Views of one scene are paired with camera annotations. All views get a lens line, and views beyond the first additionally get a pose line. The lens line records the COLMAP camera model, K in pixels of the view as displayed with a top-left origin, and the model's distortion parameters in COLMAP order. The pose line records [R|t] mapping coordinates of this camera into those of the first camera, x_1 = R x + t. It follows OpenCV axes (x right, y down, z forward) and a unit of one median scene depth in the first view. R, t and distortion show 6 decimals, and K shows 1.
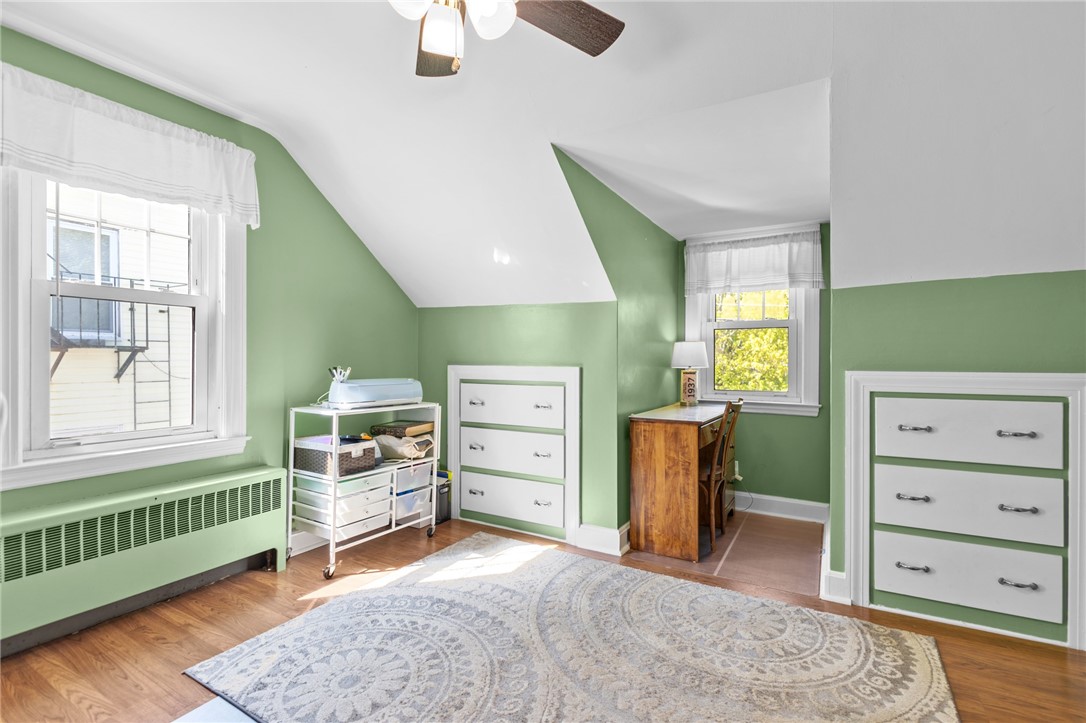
lens RADIAL K [[502.5, 0, 545.2], [0, 502.5, 358.5], [0, 0, 1]] dist [0.008670, -0.003811]
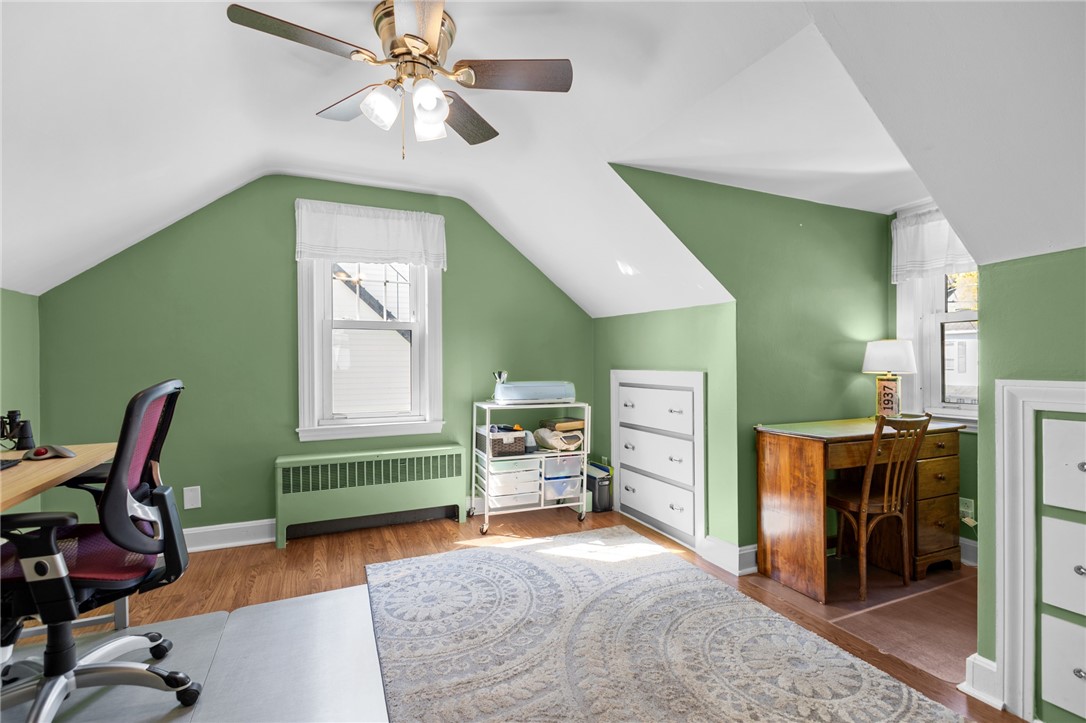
lens RADIAL K [[502.5, 0, 550.8], [0, 502.5, 362.7], [0, 0, 1]] dist [0.008670, -0.003811]
pose [[0.810025, -0.006476, -0.586360, 0.463194], [0.008314, 0.999965, 0.000441, -0.004289], [0.586337, -0.005232, 0.810051, 0.052263]]
